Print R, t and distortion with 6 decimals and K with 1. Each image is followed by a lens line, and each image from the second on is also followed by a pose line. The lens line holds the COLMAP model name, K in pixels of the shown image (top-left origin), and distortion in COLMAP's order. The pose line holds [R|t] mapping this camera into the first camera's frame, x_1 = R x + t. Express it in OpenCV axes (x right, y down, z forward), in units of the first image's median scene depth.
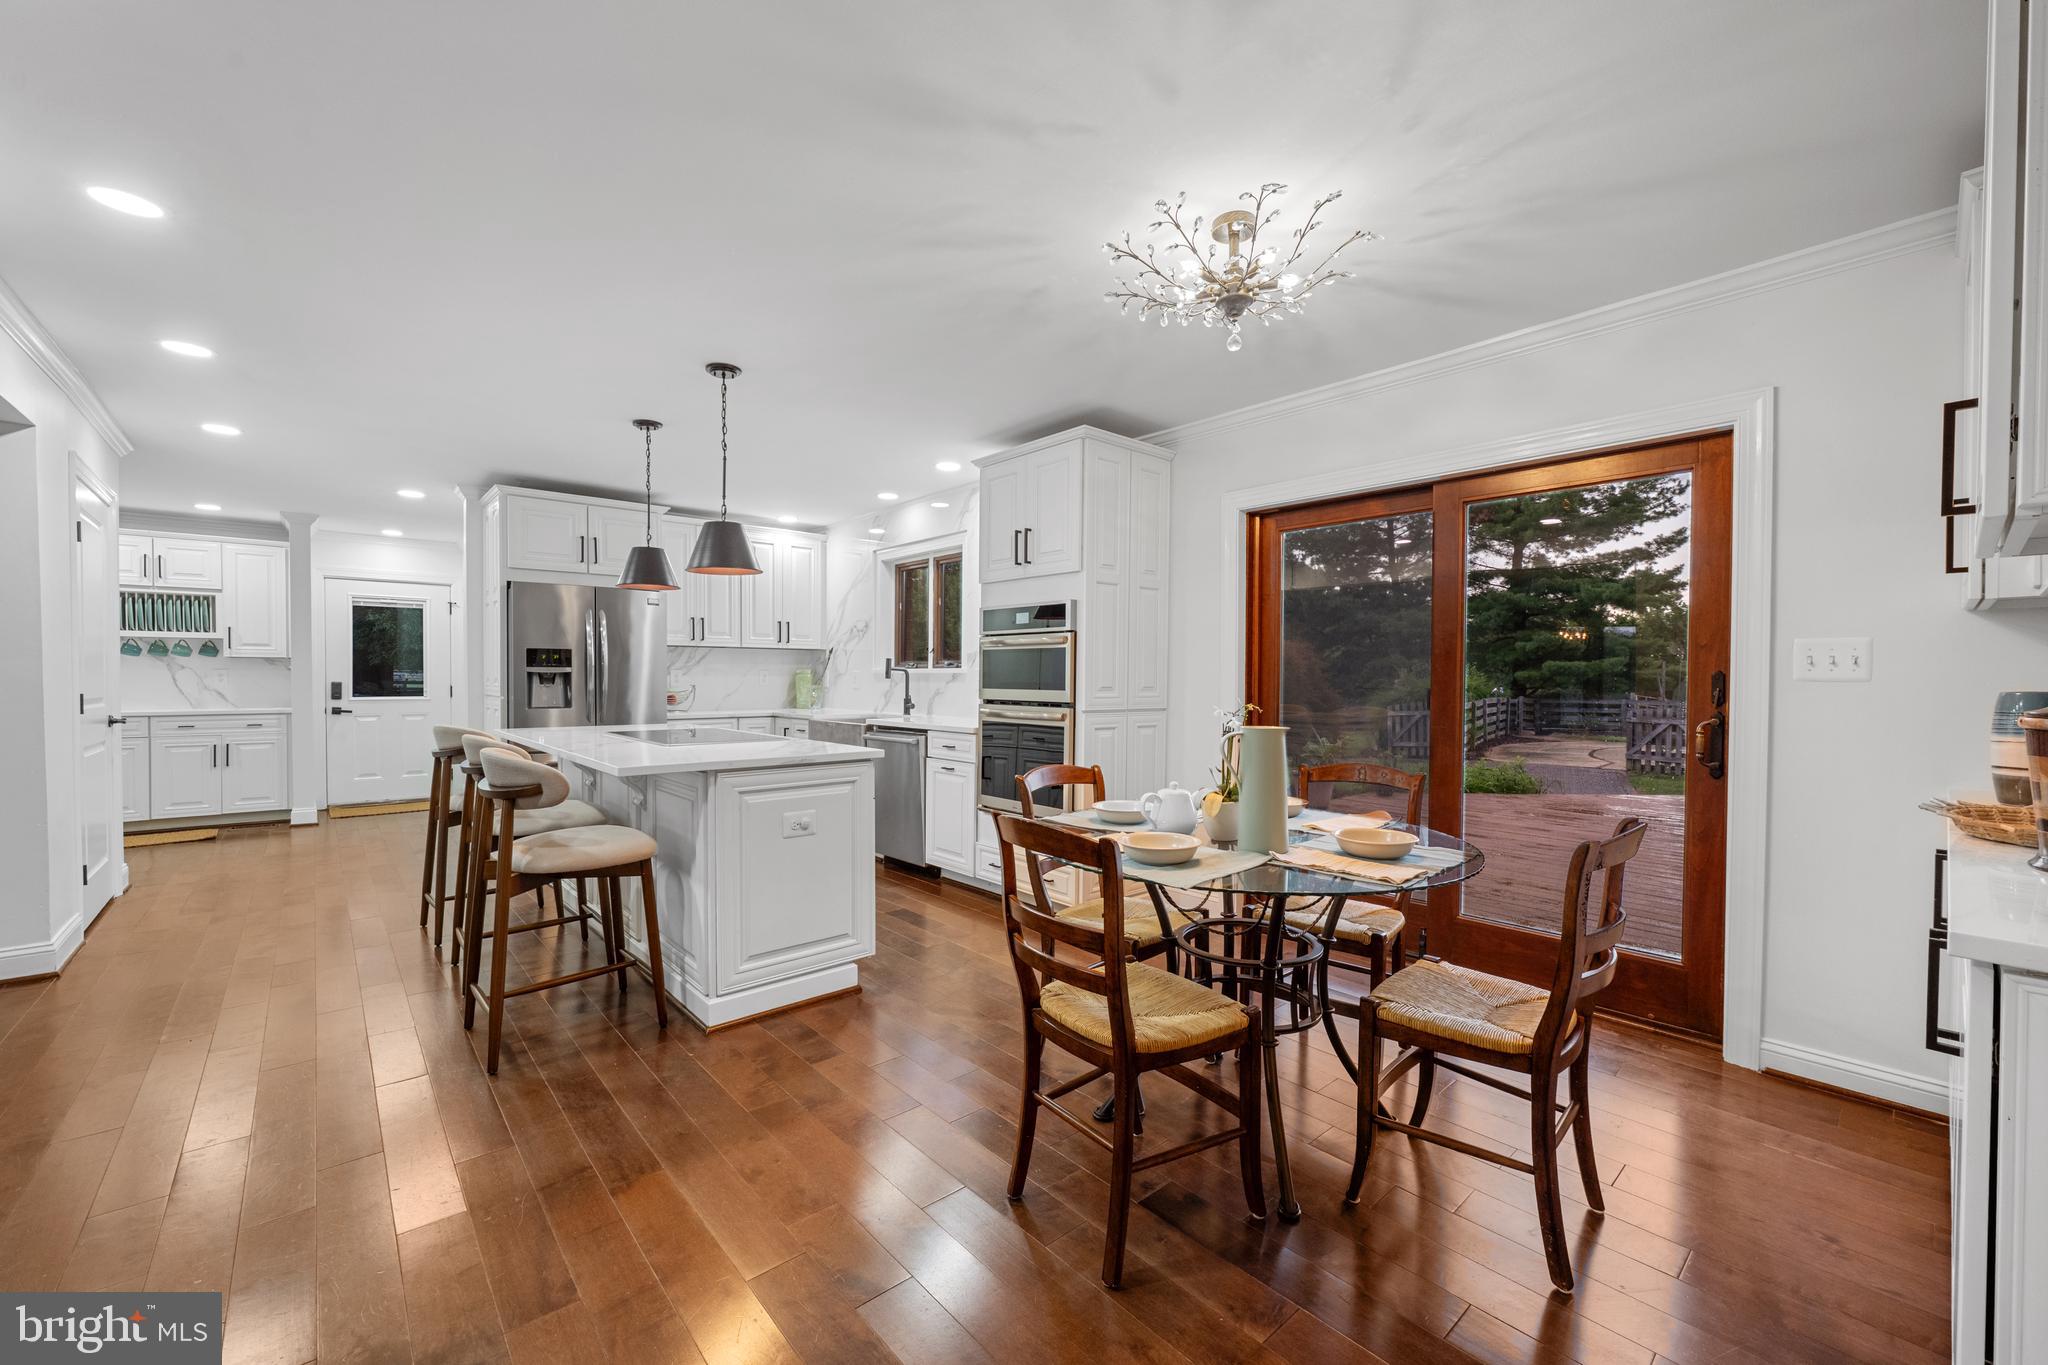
lens RADIAL K [[812.7, 0, 1012.5], [0, 812.7, 699.0], [0, 0, 1]] dist [-0.010102, 0.002183]
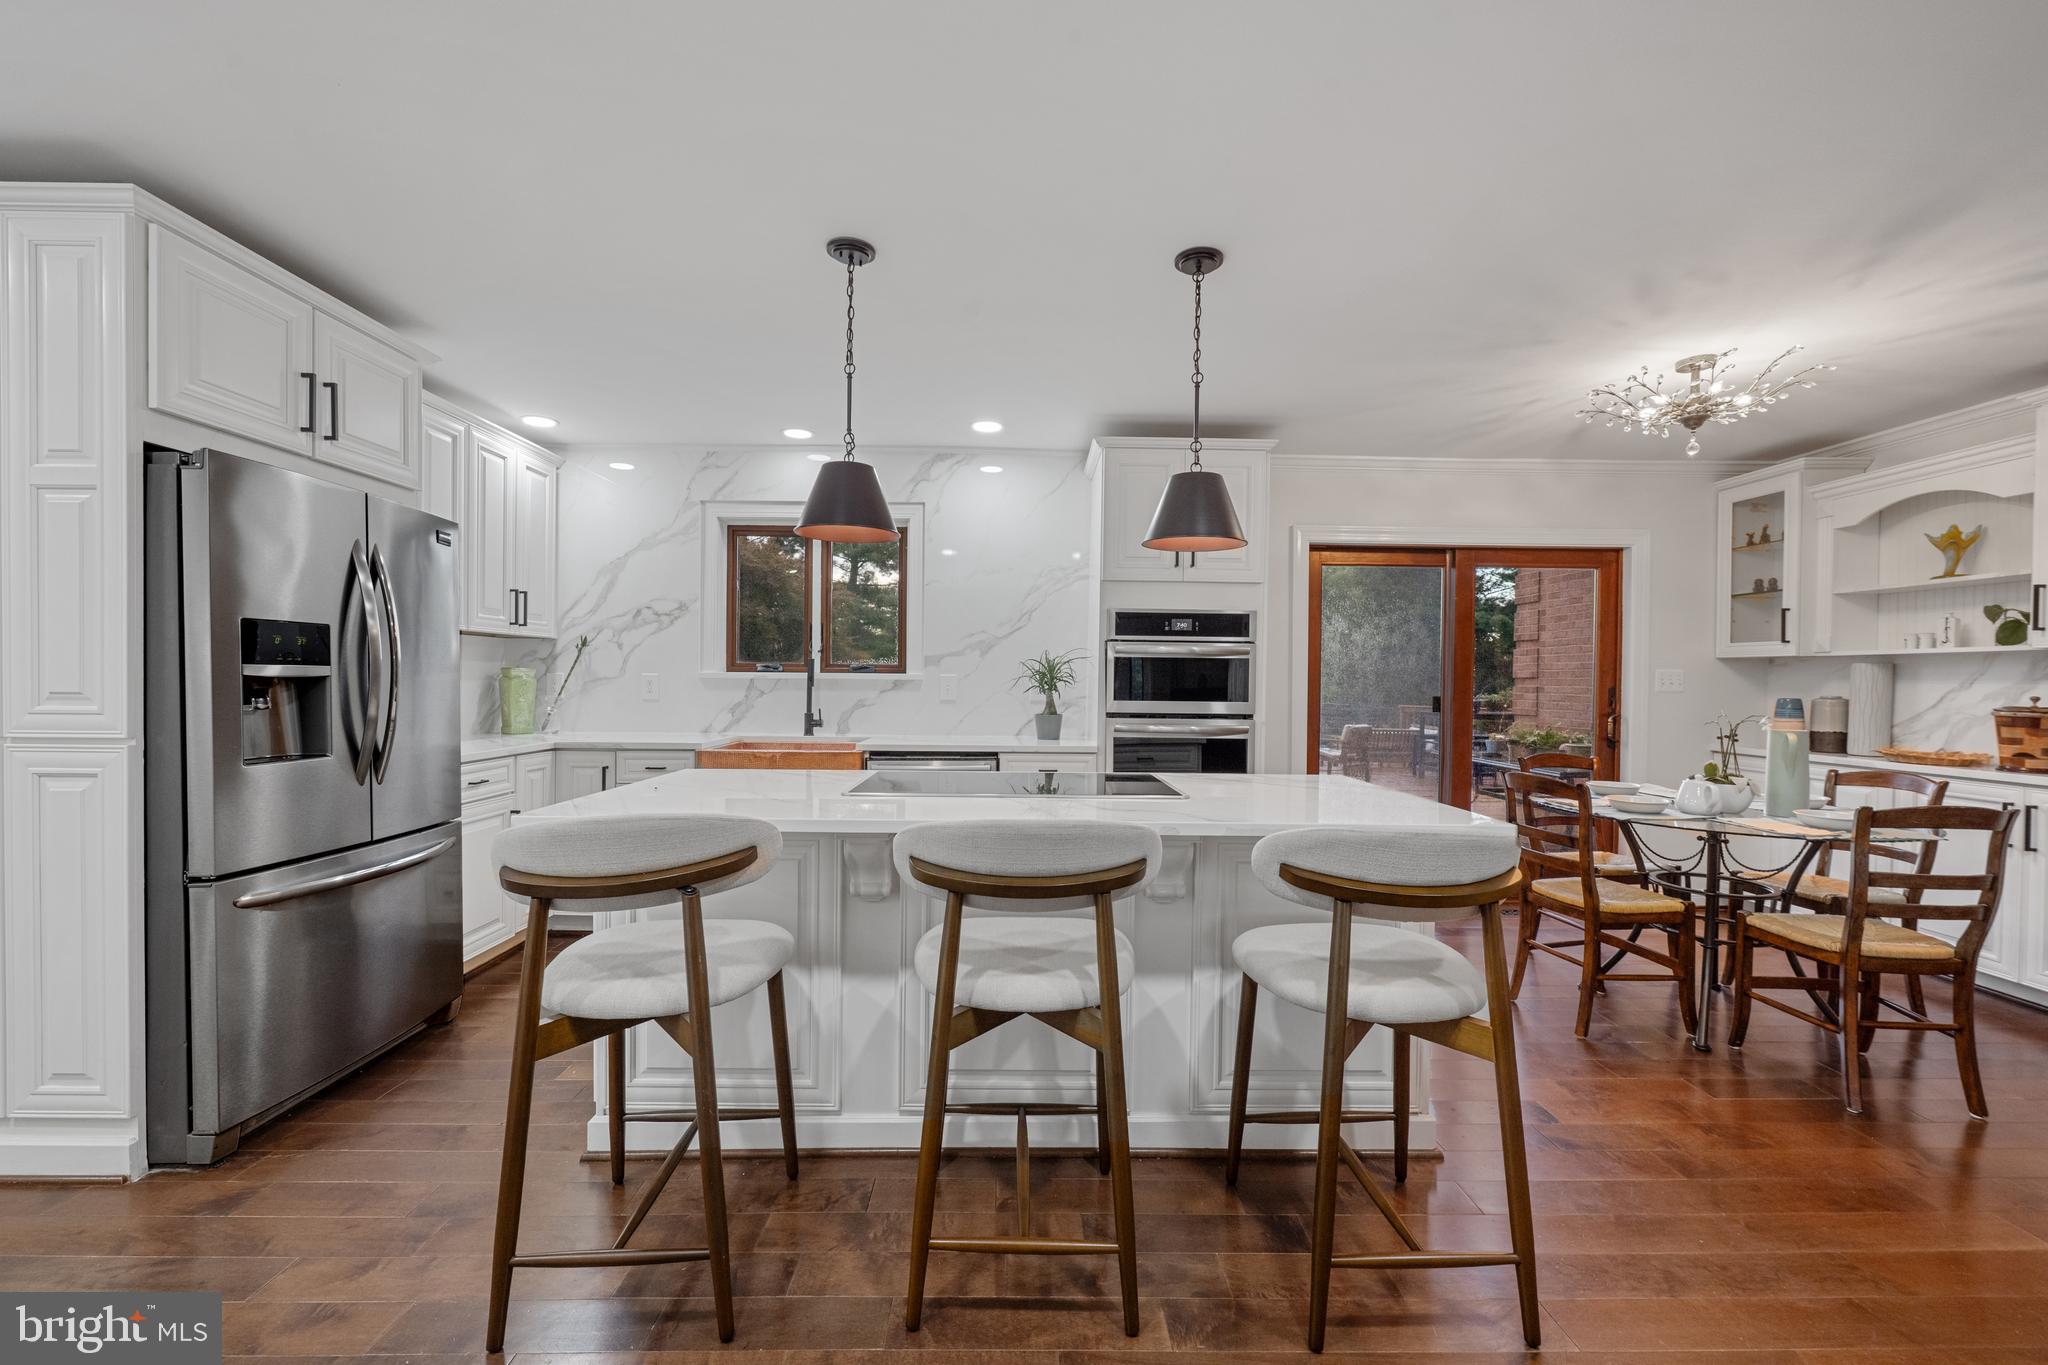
lens RADIAL K [[812.7, 0, 1018.4], [0, 812.7, 688.4], [0, 0, 1]] dist [-0.010102, 0.002183]
pose [[0.647296, -0.005315, 0.762220, -0.535177], [0.013009, 0.999907, -0.004075, -0.016781], [-0.762128, 0.012553, 0.647305, 0.356731]]
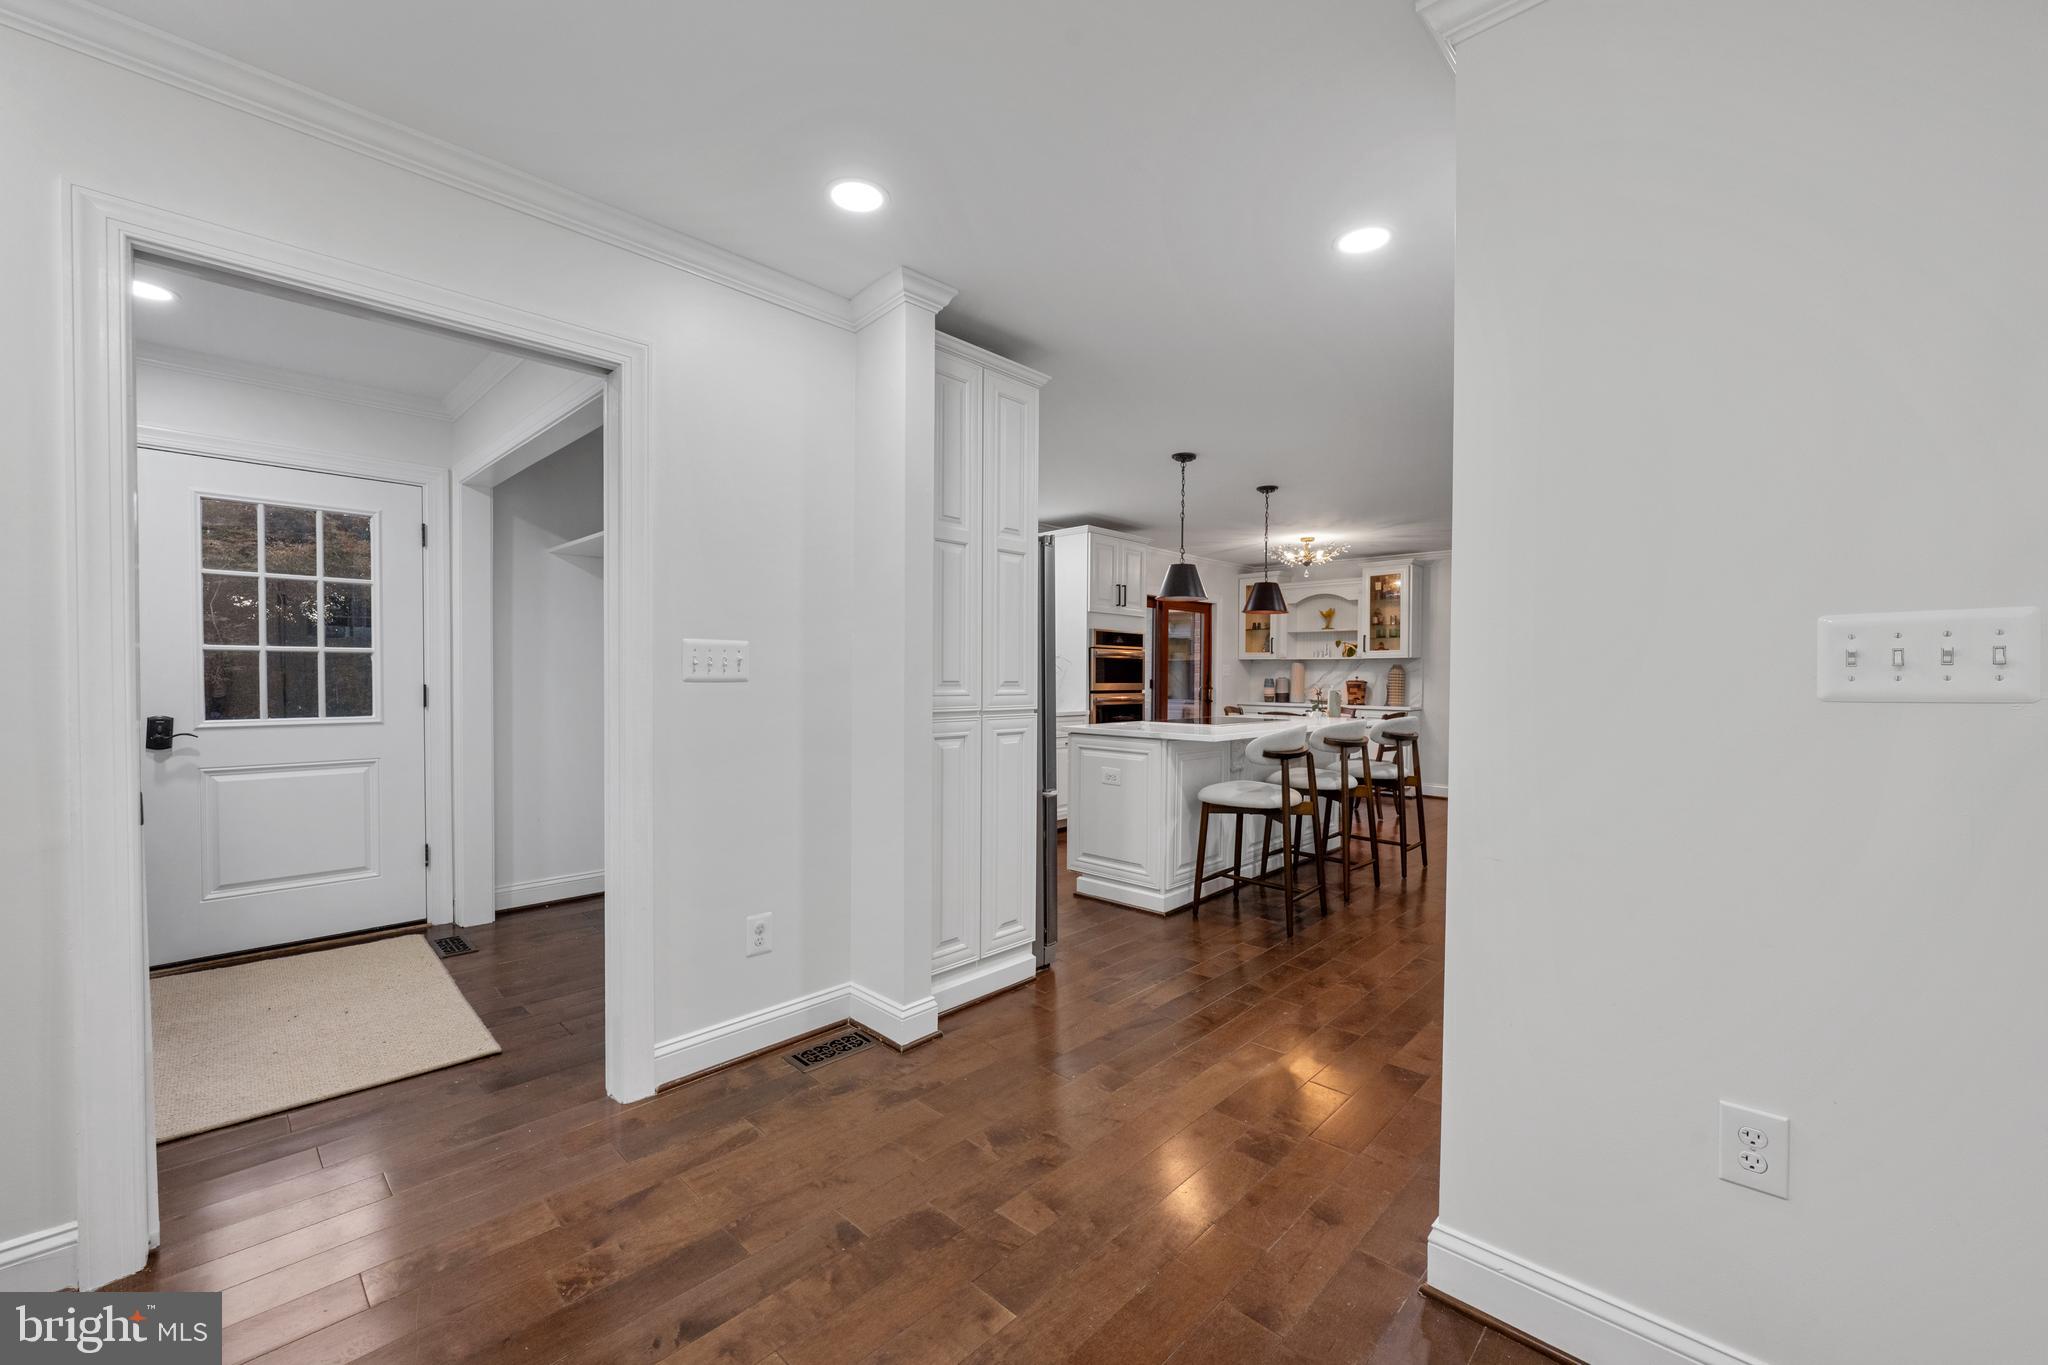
lens RADIAL K [[812.7, 0, 1018.8], [0, 812.7, 689.4], [0, 0, 1]] dist [-0.010102, 0.002183]
pose [[-0.088025, -0.024200, 0.995824, -1.039710], [0.018643, 0.999490, 0.025938, -0.029715], [-0.995944, 0.020848, -0.087529, 0.882688]]
